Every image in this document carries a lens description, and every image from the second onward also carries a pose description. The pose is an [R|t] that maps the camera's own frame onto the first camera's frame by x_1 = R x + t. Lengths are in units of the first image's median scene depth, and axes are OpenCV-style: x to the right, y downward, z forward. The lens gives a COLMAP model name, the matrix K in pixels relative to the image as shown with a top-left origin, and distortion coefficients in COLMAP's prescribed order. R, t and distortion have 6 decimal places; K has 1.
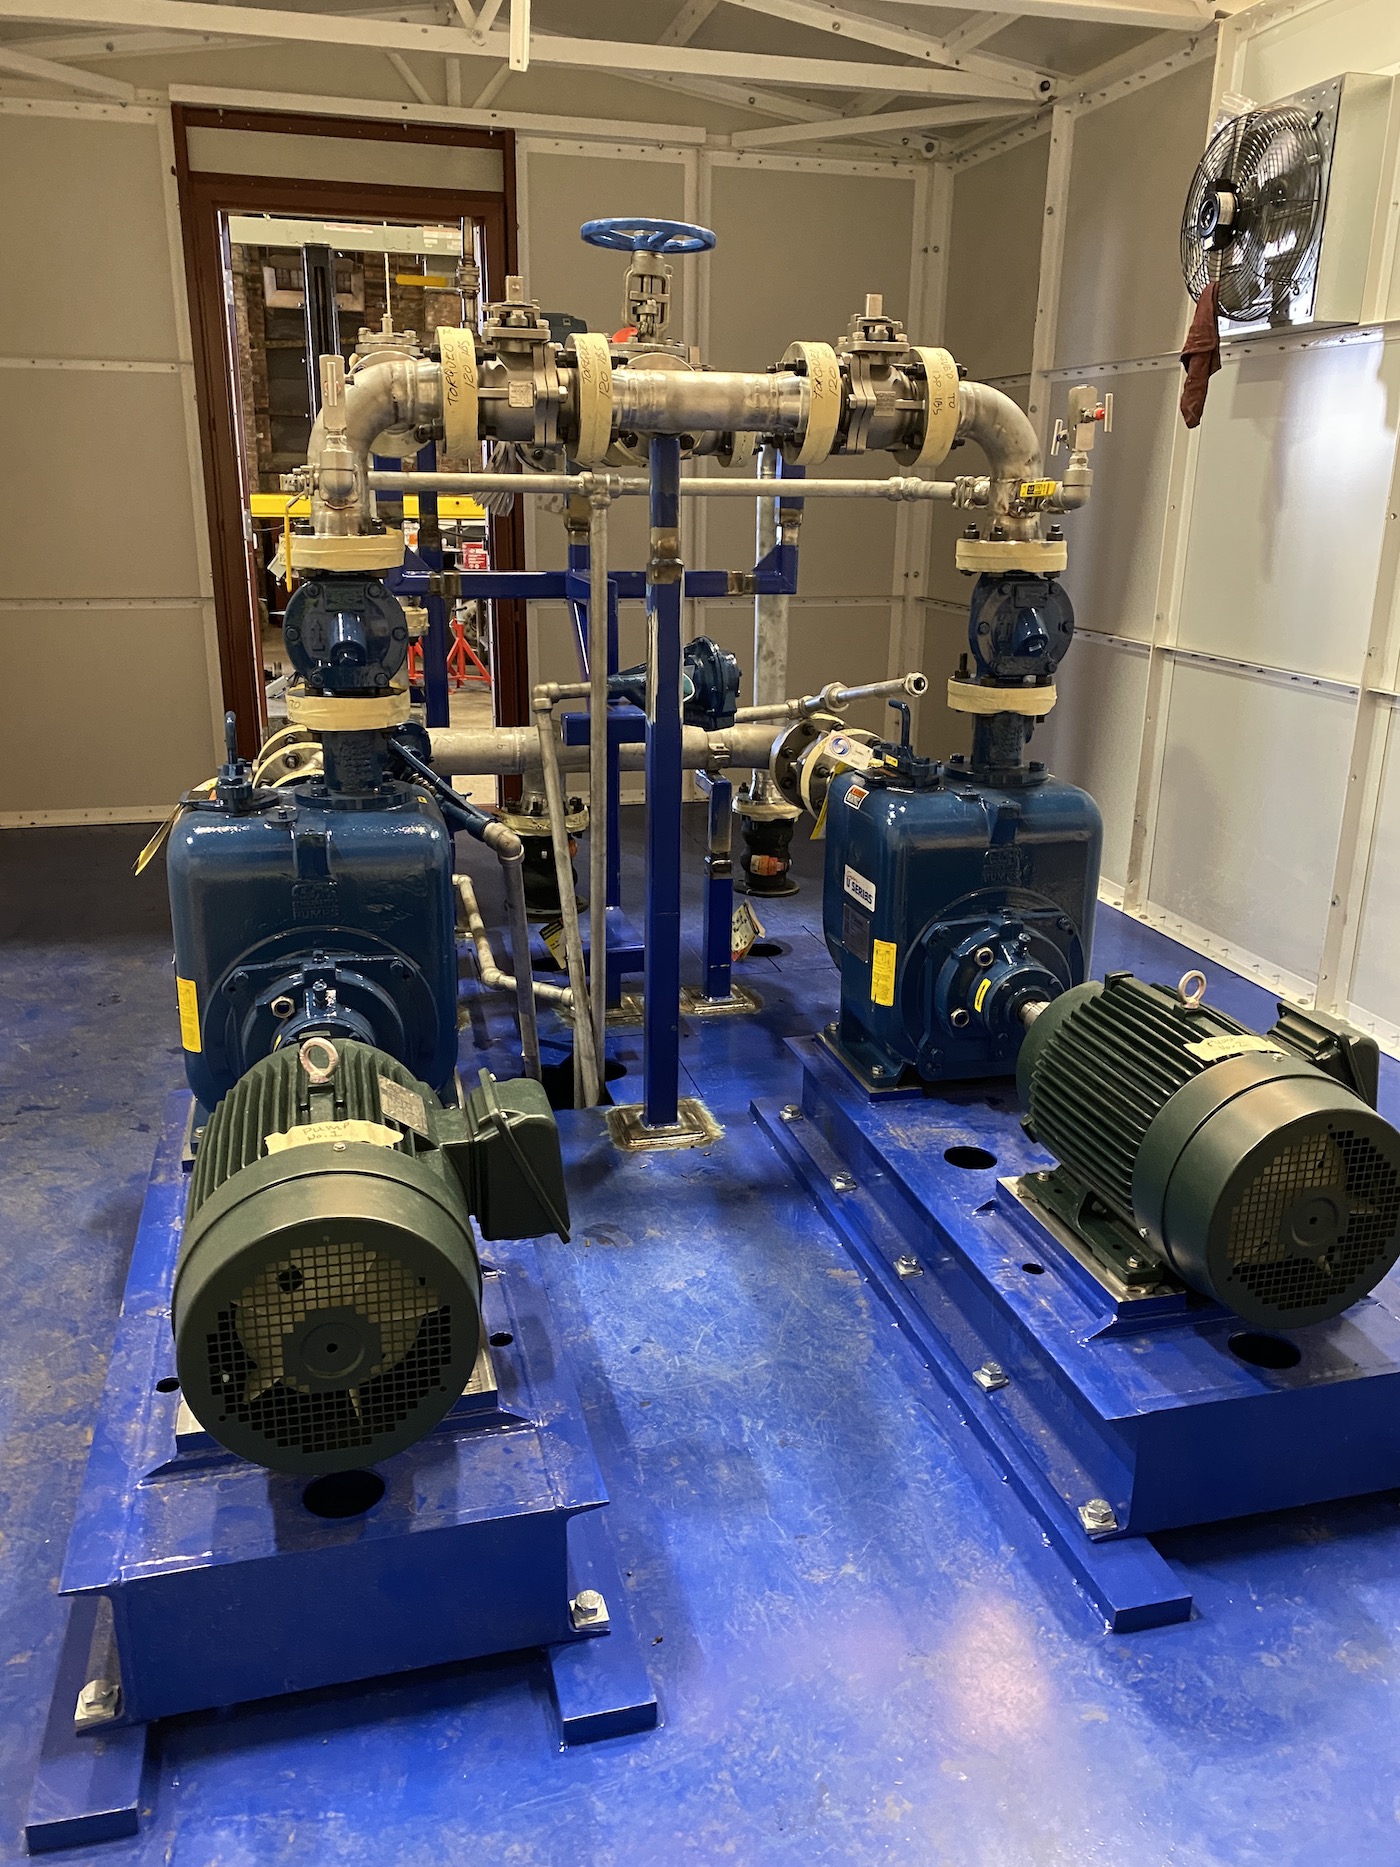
lens RADIAL K [[1421.8, 0, 702.4], [0, 1421.8, 930.9], [0, 0, 1]] dist [0.021300, -0.019696]
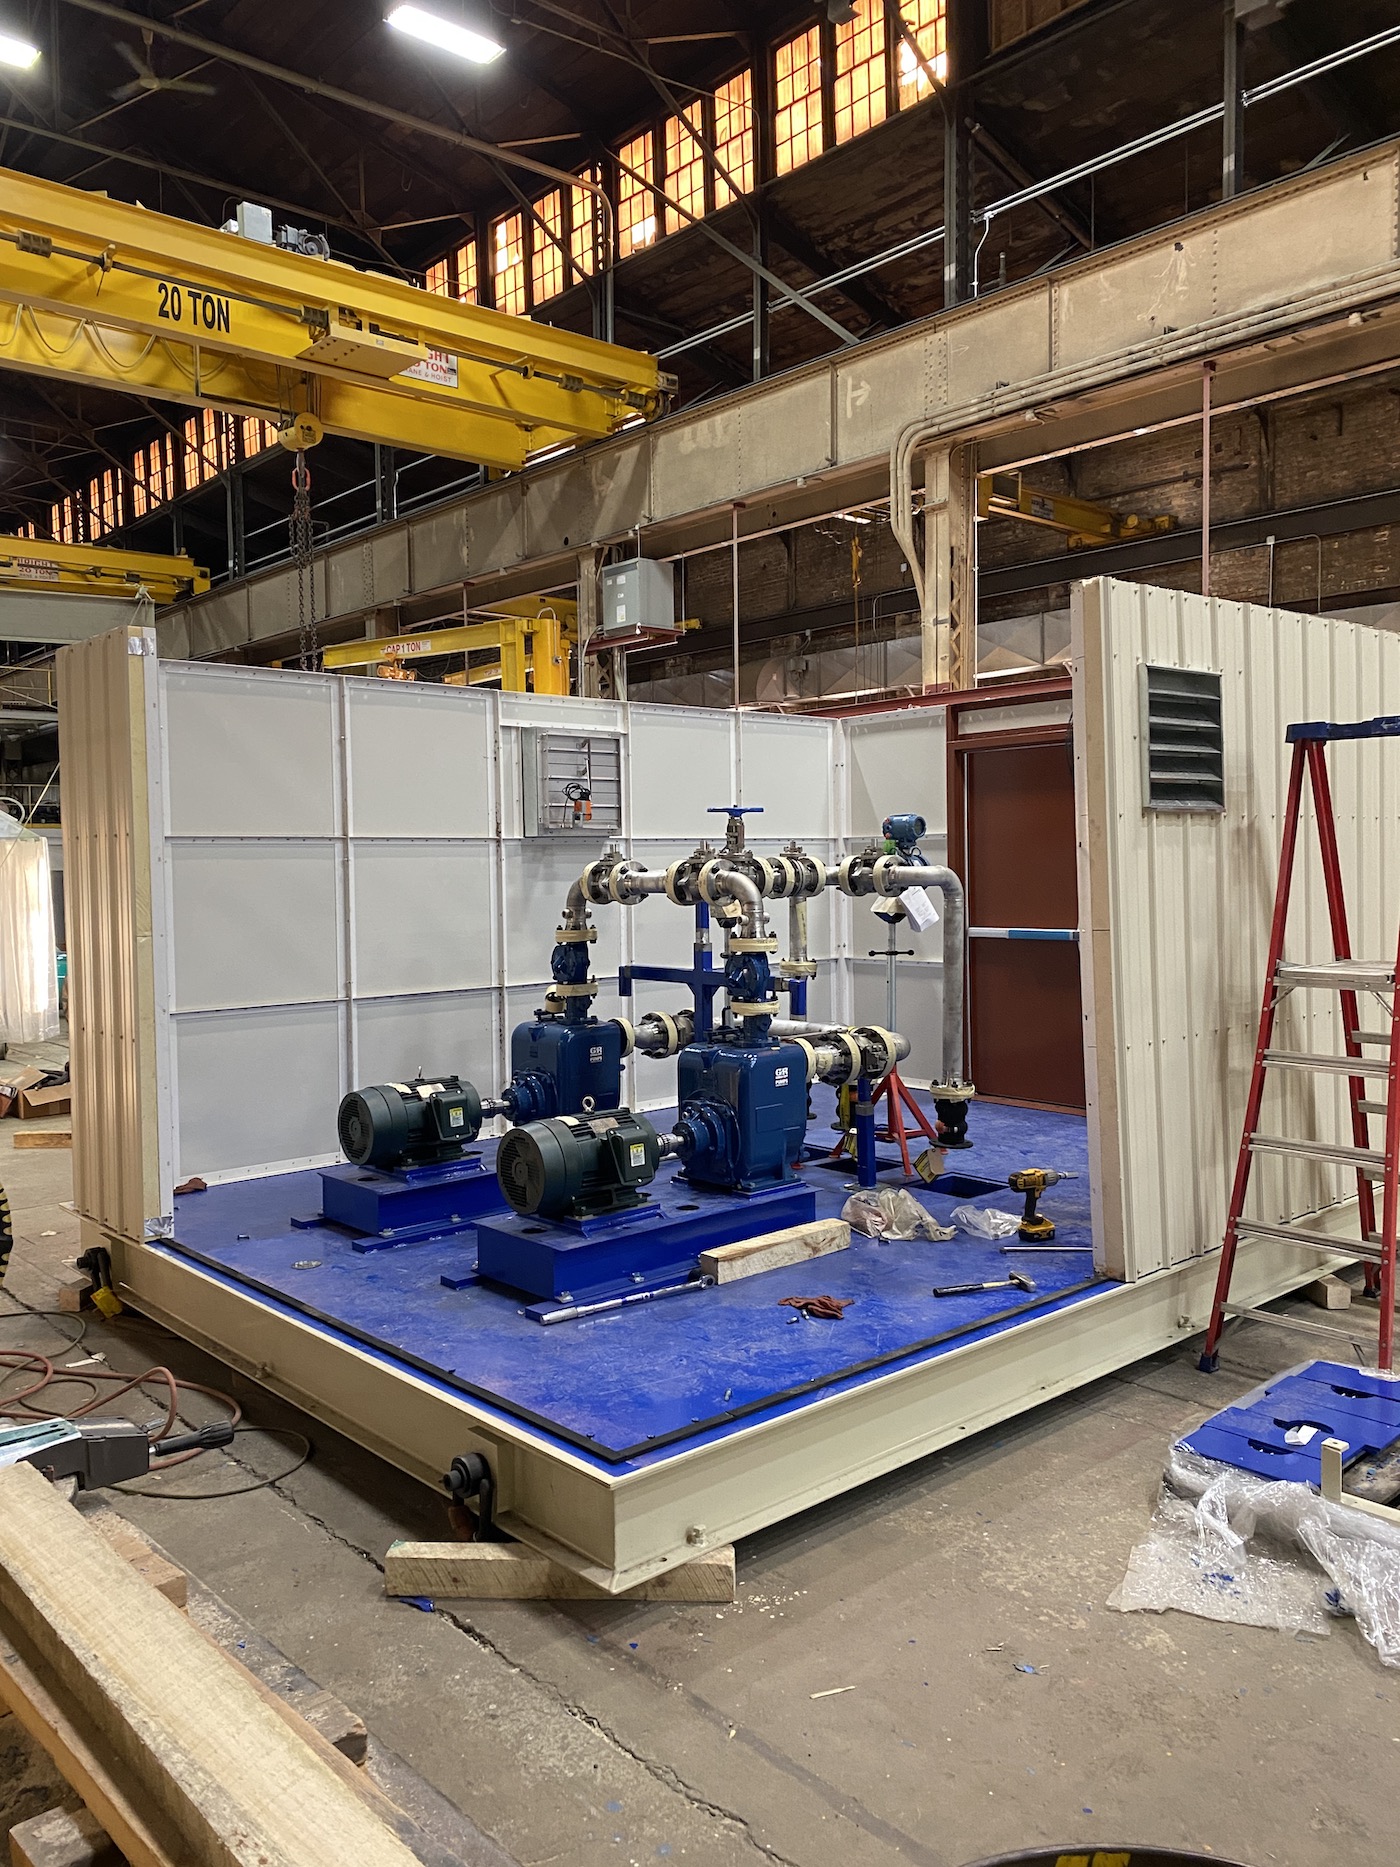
lens RADIAL K [[1421.8, 0, 688.7], [0, 1421.8, 940.9], [0, 0, 1]] dist [0.021300, -0.019696]
pose [[0.449635, 0.023992, -0.892890, 2.464522], [-0.243453, 0.965084, -0.096665, -0.039539], [0.859394, 0.260841, 0.439777, -0.059552]]
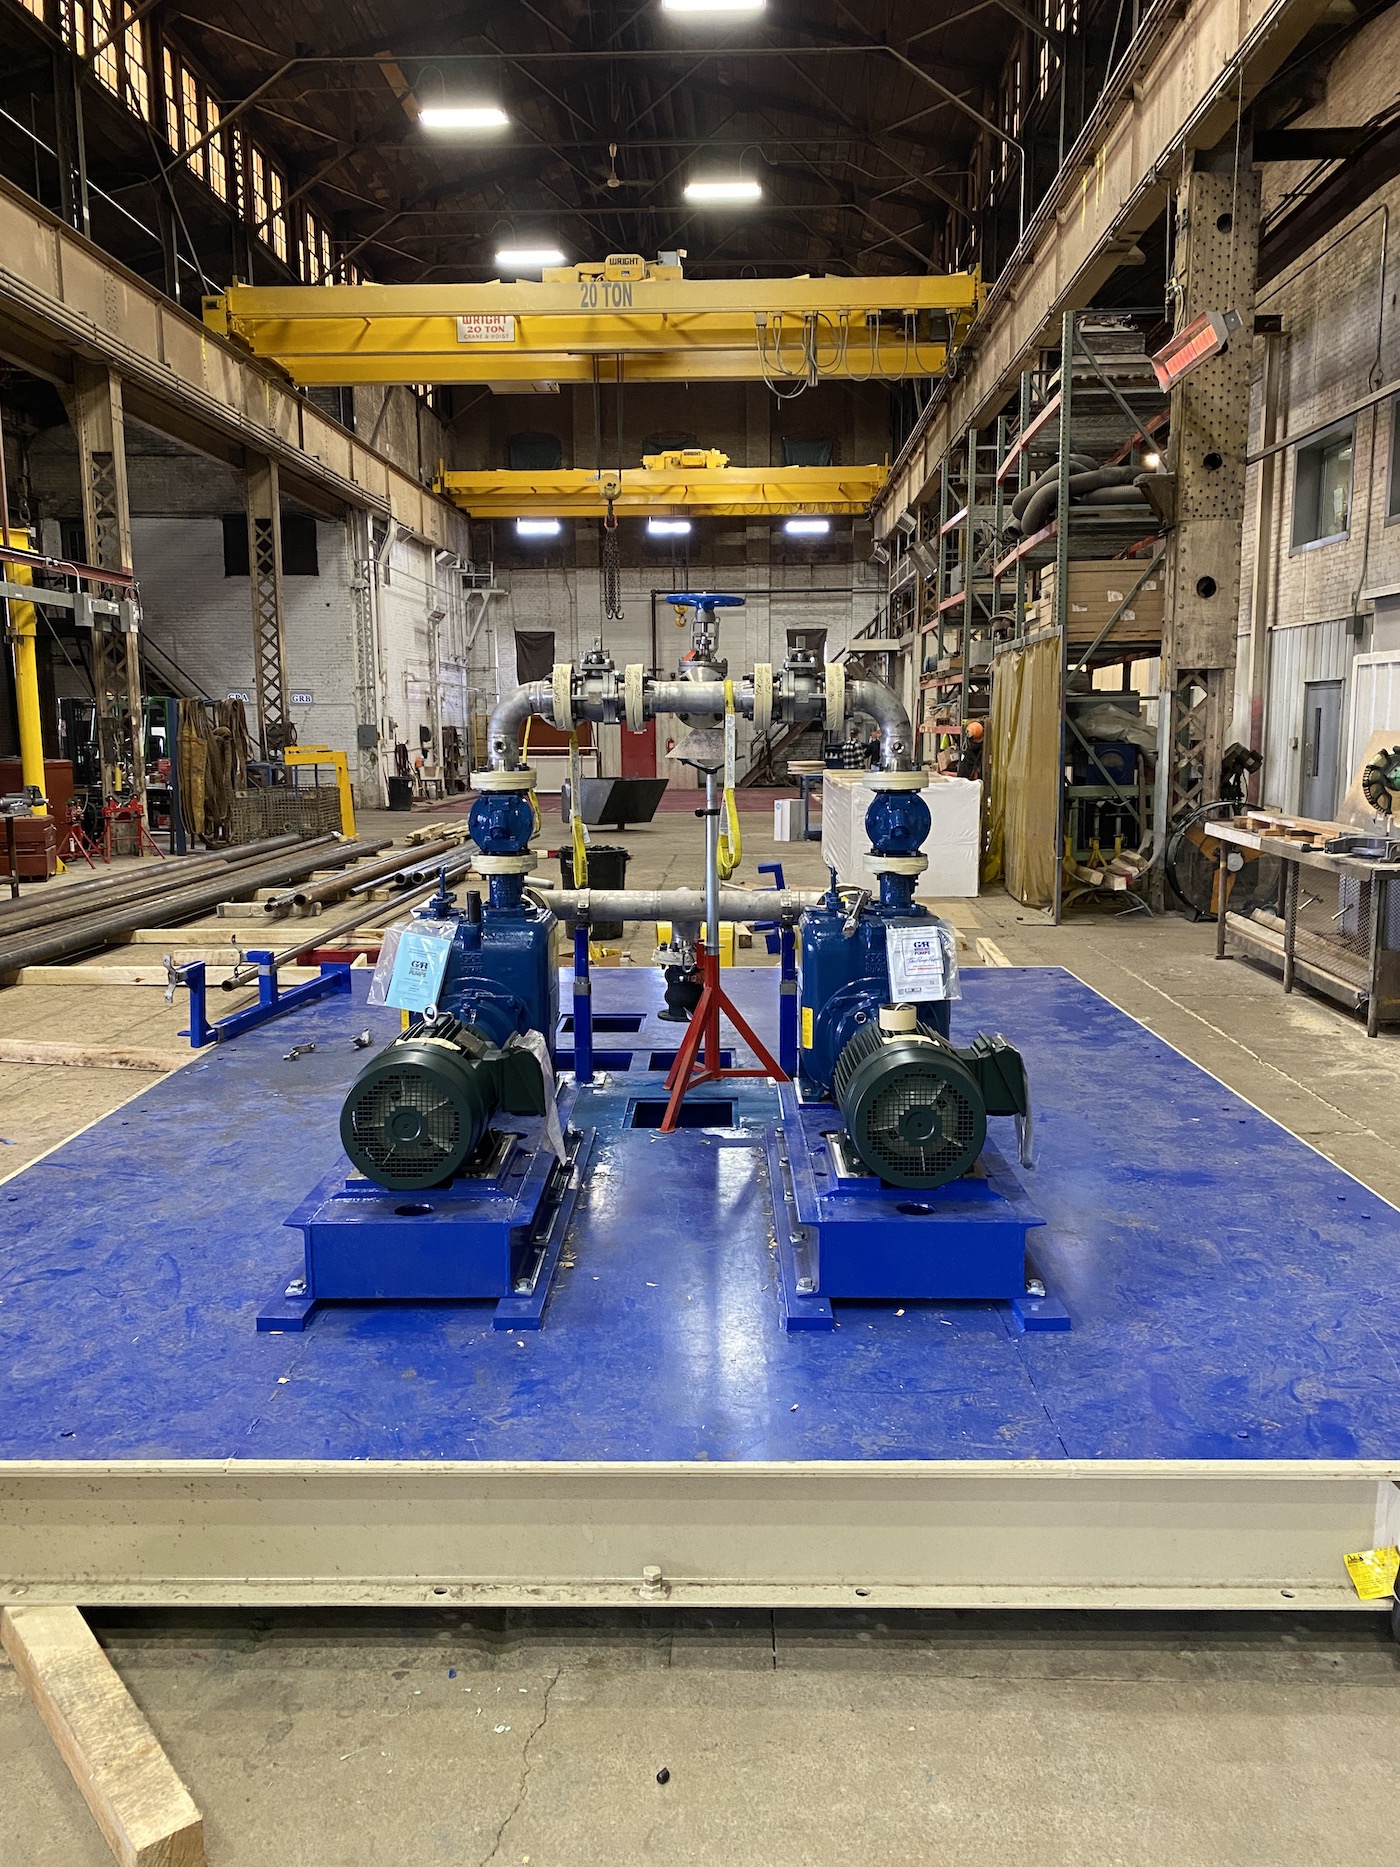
lens RADIAL K [[1421.8, 0, 706.0], [0, 1421.8, 935.0], [0, 0, 1]] dist [0.021300, -0.019696]
pose [[0.964188, 0.020359, -0.264436, 0.514178], [-0.061776, 0.986865, -0.149268, 0.201874], [0.257924, 0.160258, 0.952782, -0.693740]]
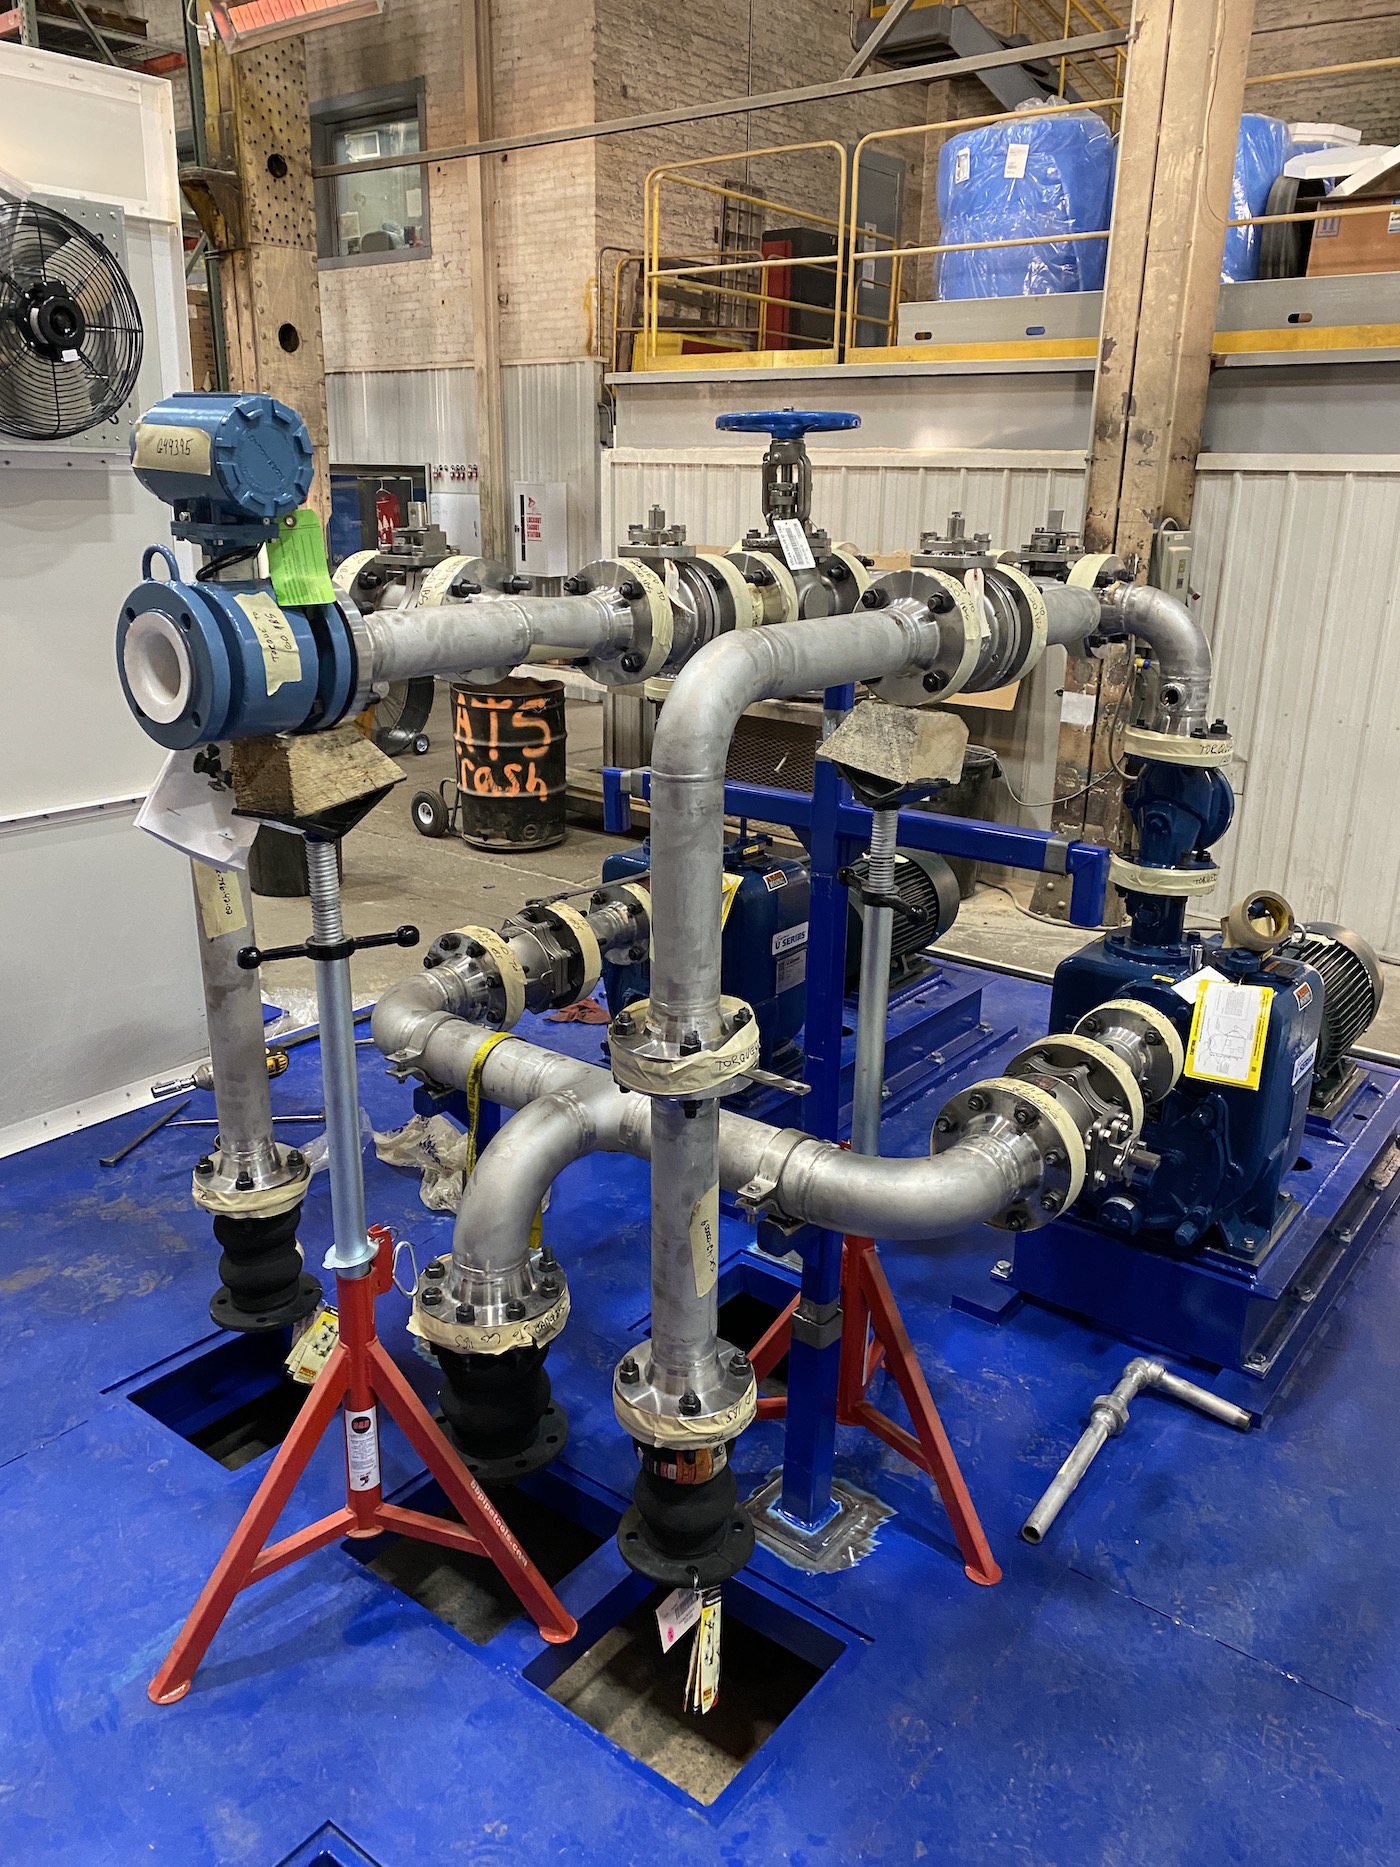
lens RADIAL K [[1421.8, 0, 687.0], [0, 1421.8, 939.9], [0, 0, 1]] dist [0.021300, -0.019696]
pose [[0.784940, -0.195211, 0.588015, -0.994512], [0.181314, 0.979893, 0.083273, -0.381340], [-0.592448, 0.041251, 0.804552, 0.629148]]
